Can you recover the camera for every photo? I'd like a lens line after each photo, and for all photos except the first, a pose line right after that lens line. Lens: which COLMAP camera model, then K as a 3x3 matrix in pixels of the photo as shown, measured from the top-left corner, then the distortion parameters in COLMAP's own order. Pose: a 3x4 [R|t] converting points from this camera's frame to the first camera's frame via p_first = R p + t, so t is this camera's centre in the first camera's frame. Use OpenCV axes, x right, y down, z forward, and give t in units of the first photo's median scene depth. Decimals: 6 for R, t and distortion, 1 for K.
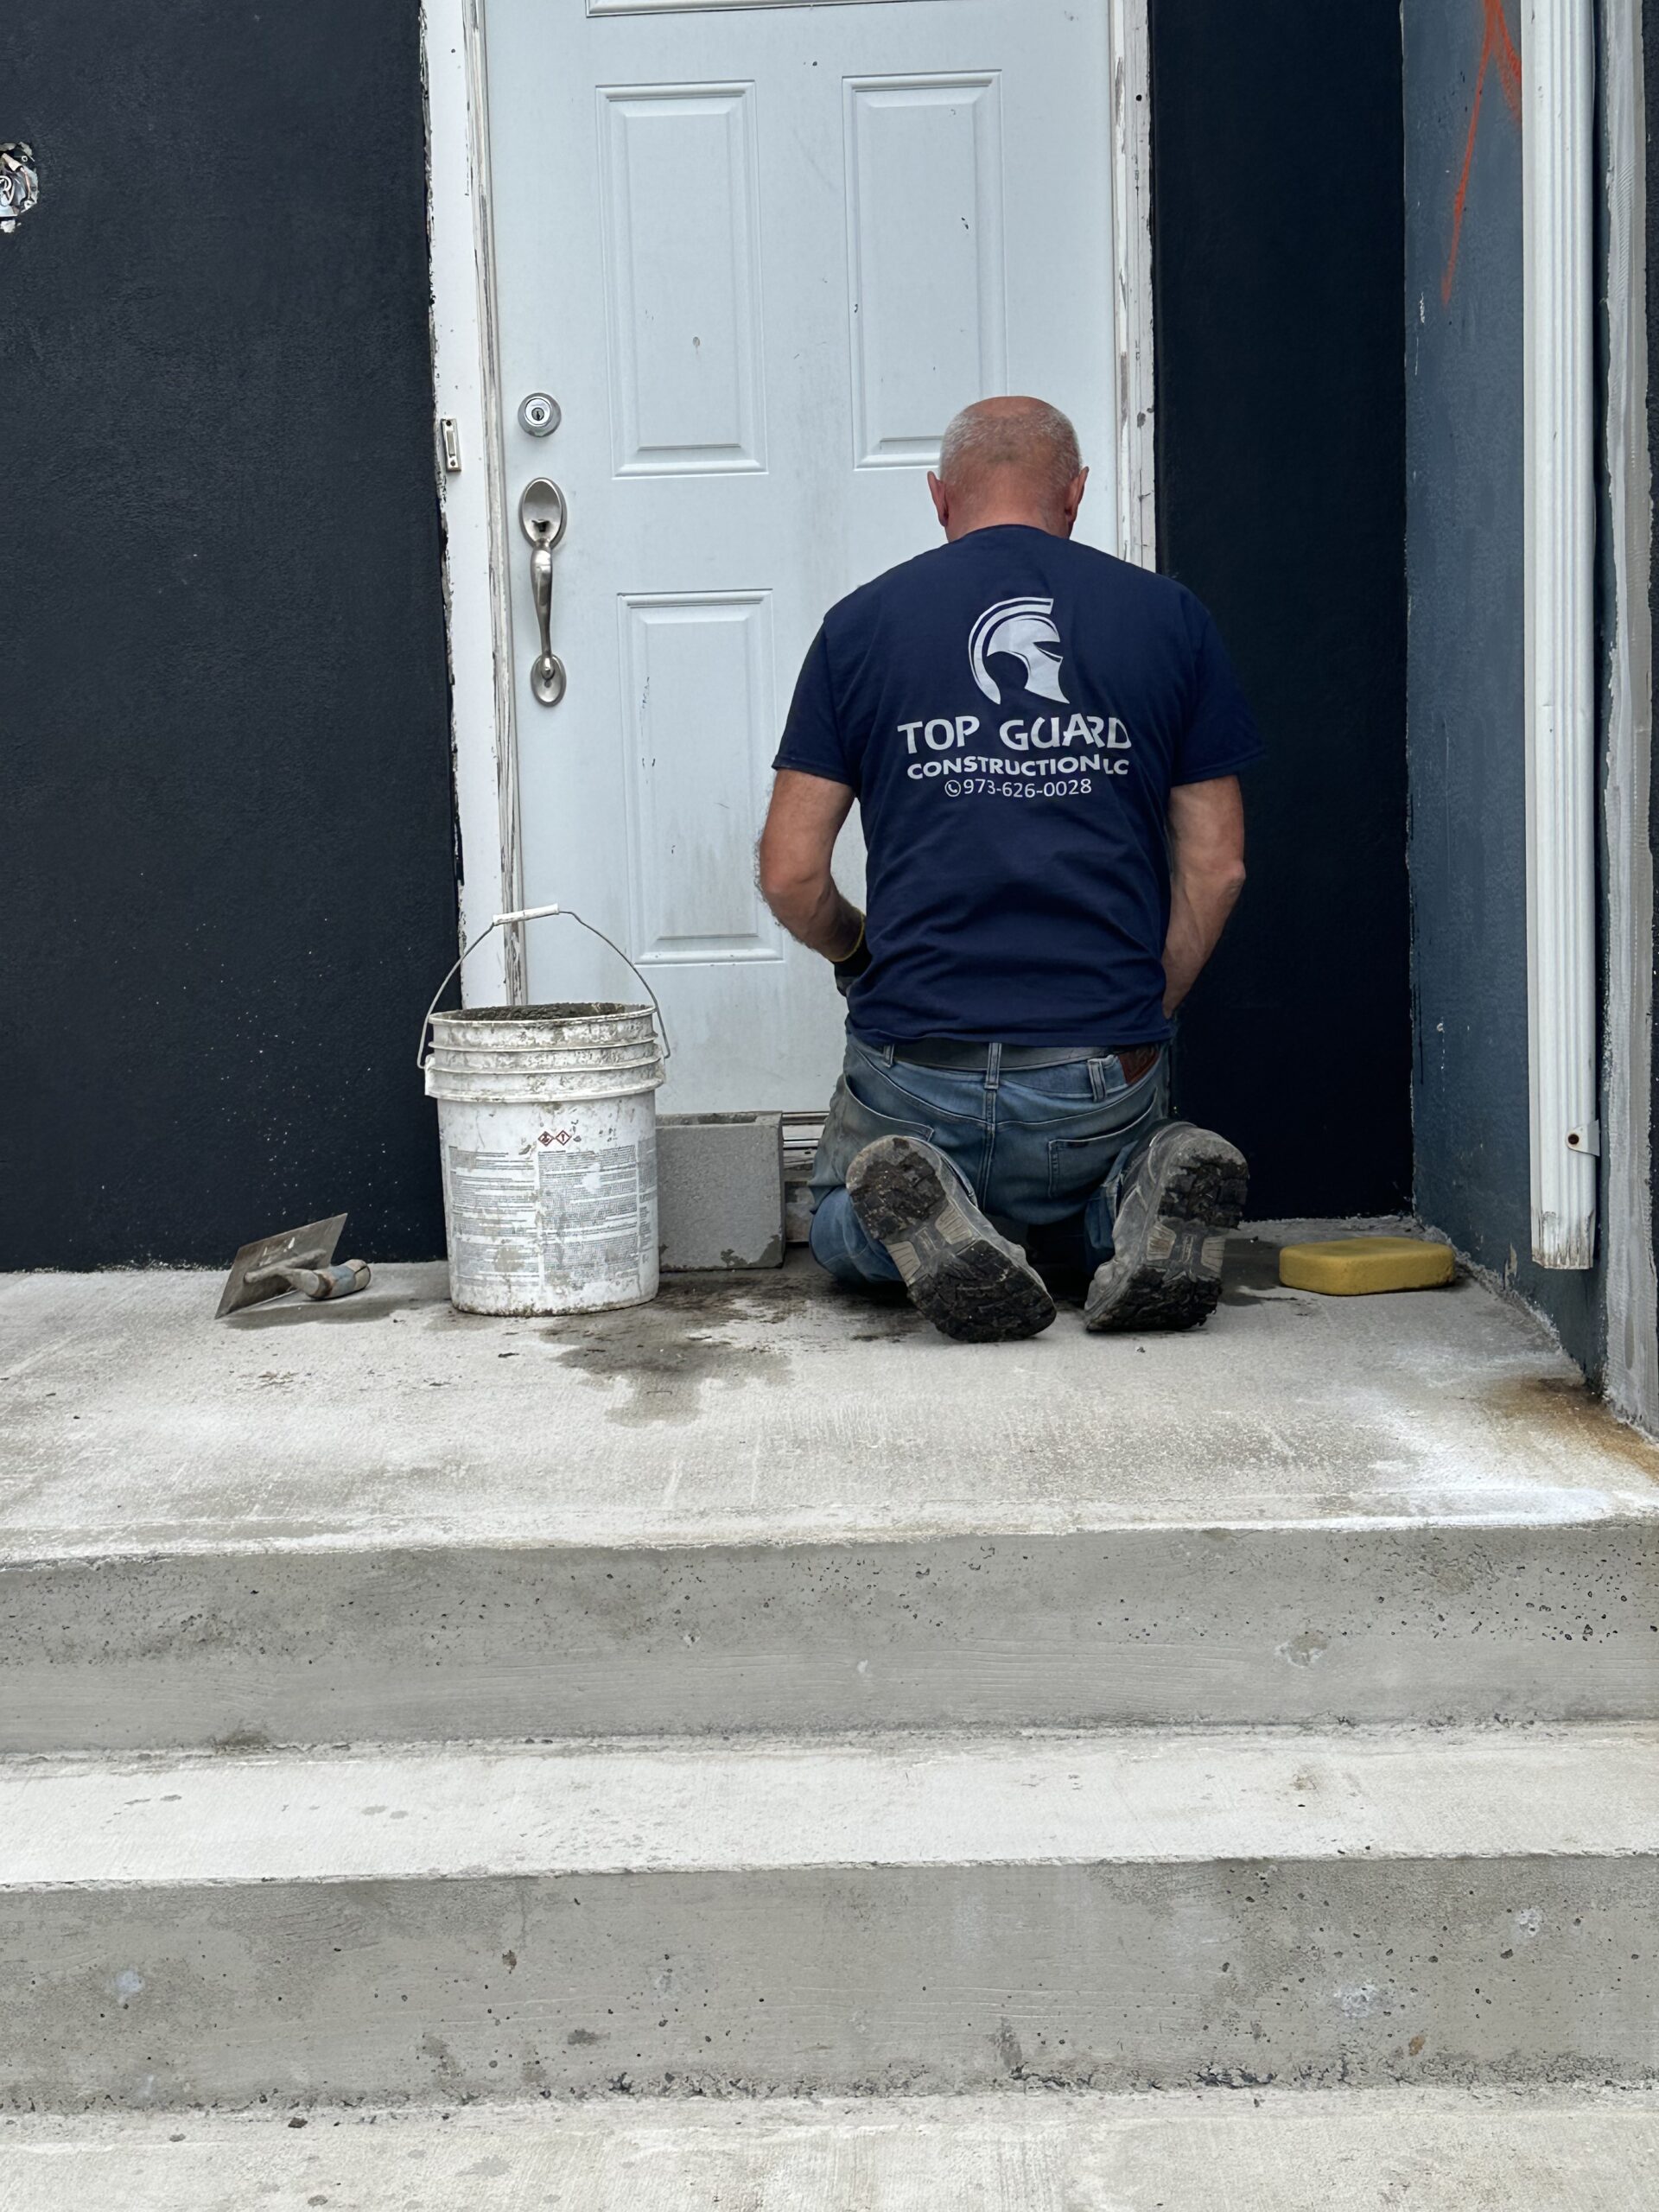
lens RADIAL K [[3046.5, 0, 829.5], [0, 3046.5, 1106.0], [0, 0, 1]] dist [0.205616, -0.440484]
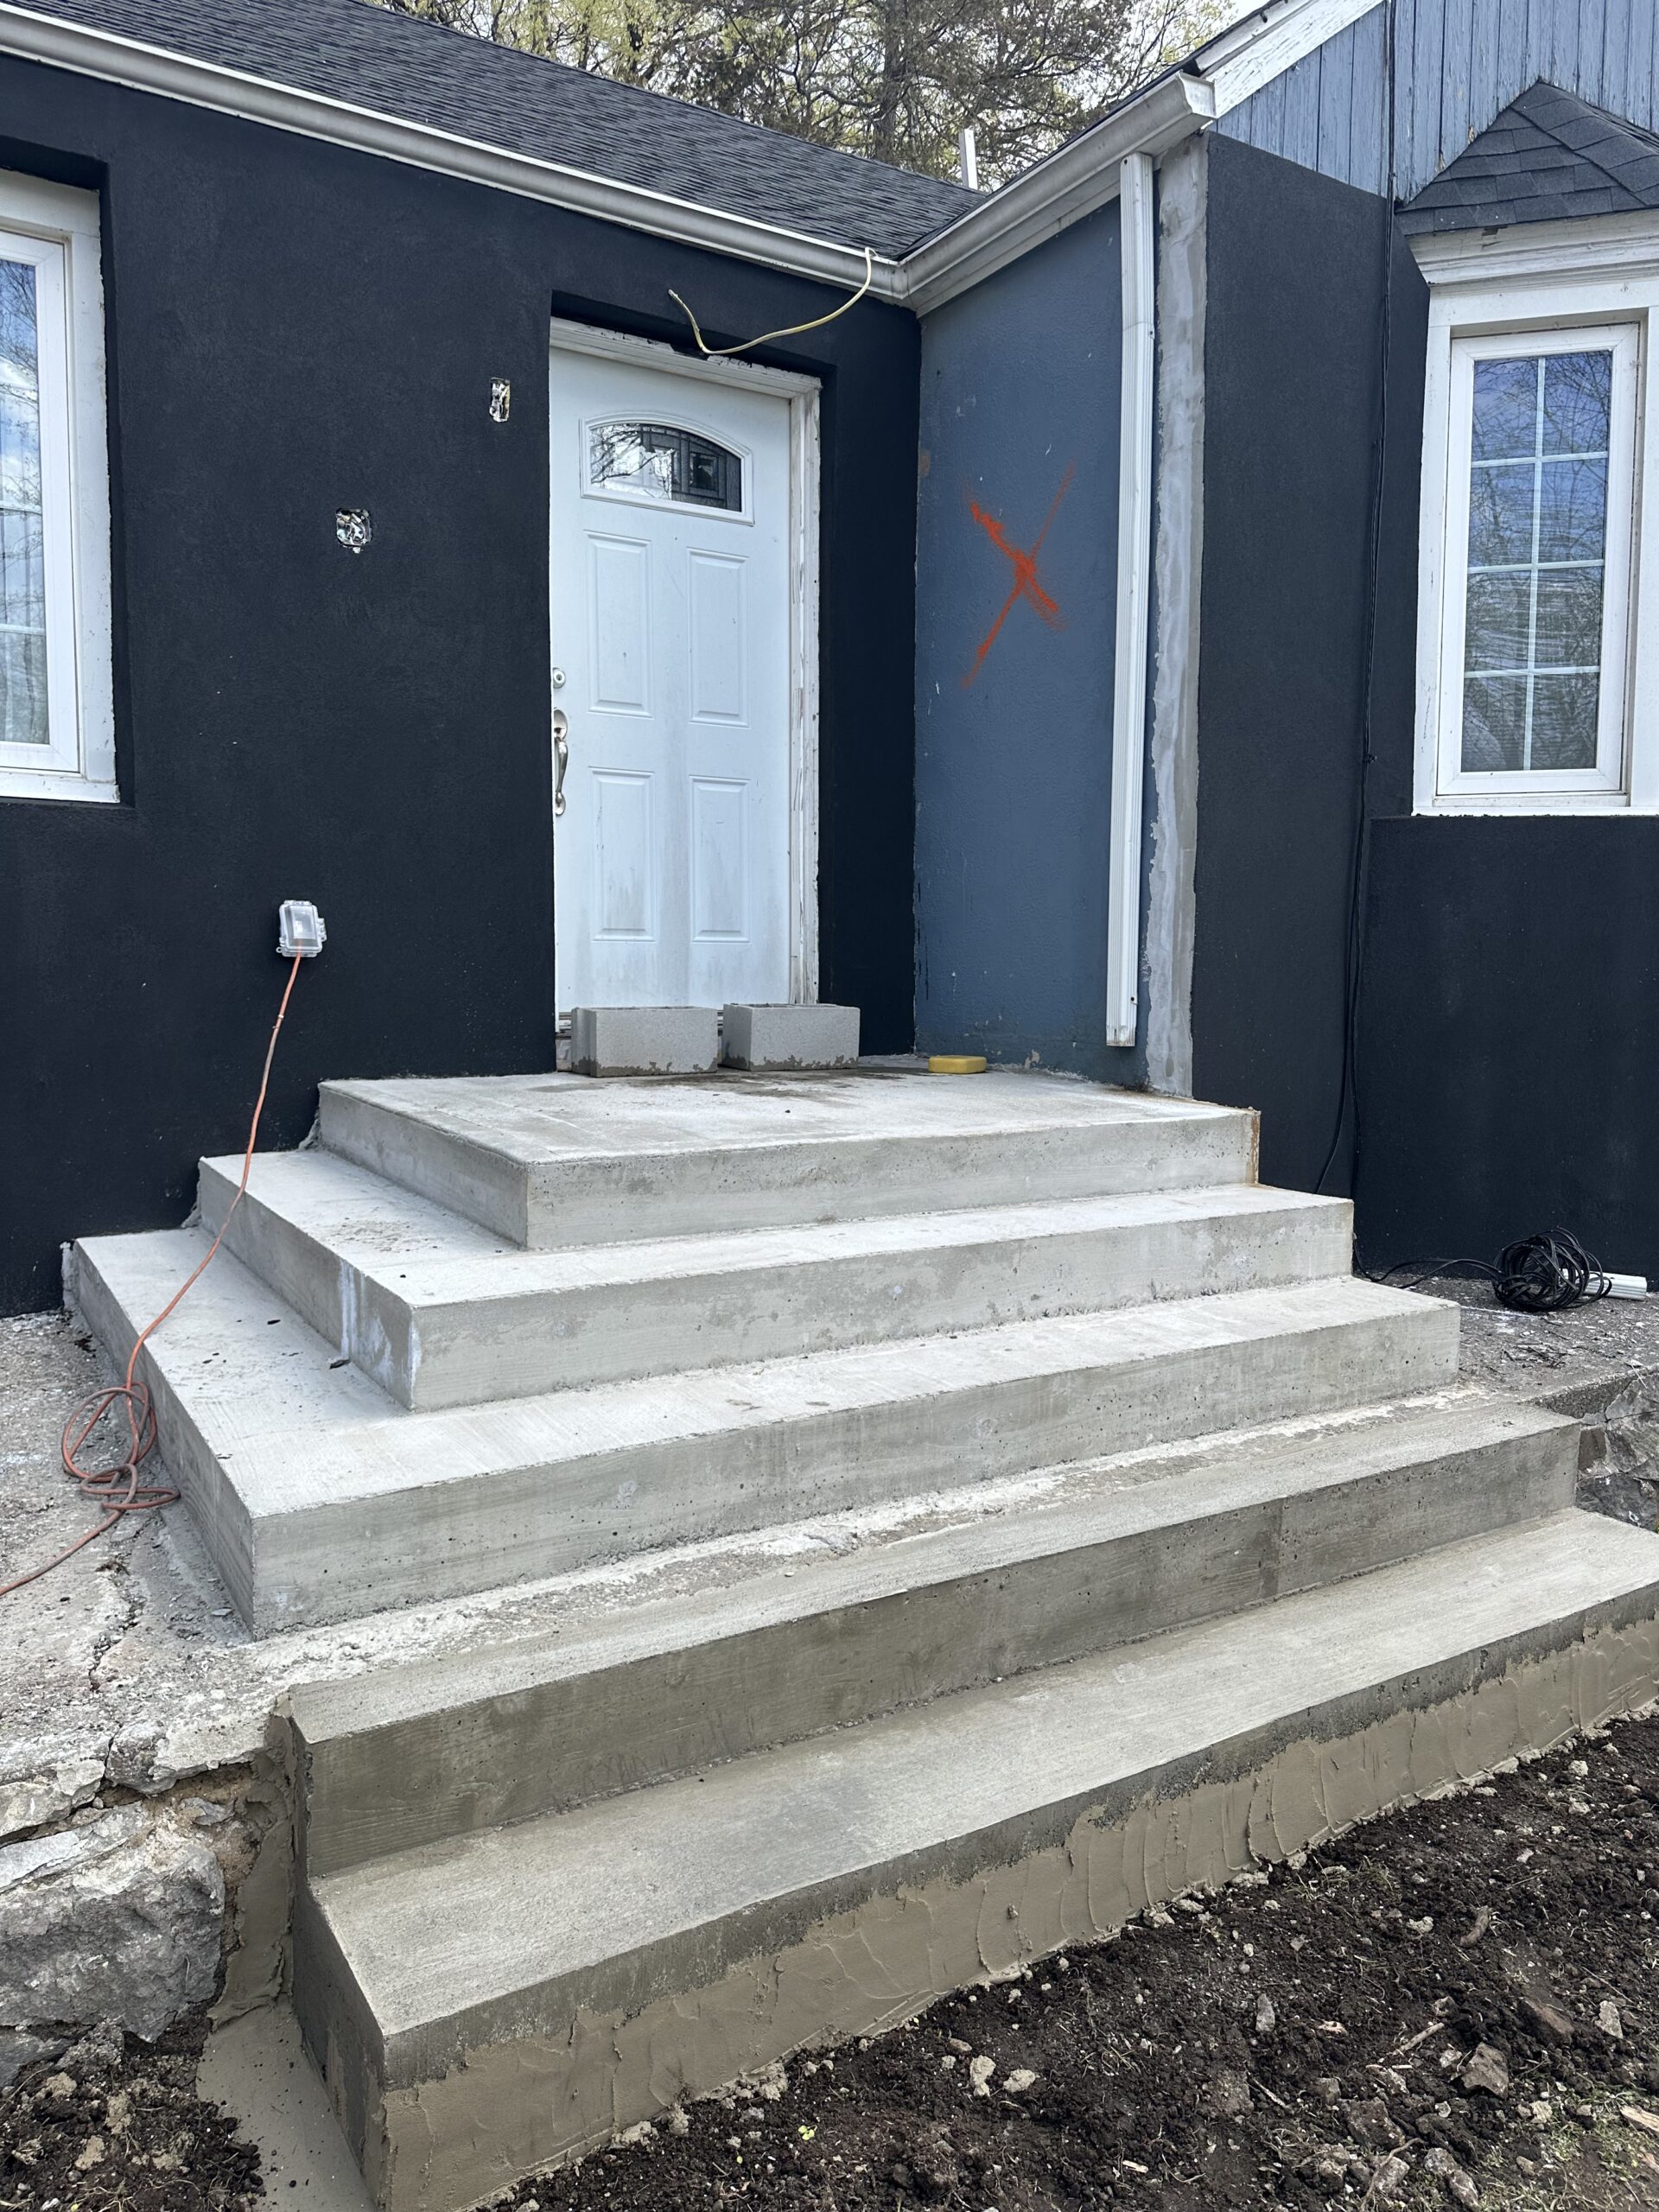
lens RADIAL K [[1580.1, 0, 908.6], [0, 1580.1, 1092.7], [0, 0, 1]] dist [0.196427, -0.384618]
pose [[0.824467, -0.013193, 0.565756, -0.853639], [0.016991, 0.999855, -0.001445, 0.108689], [-0.565654, 0.010805, 0.824572, -0.076462]]
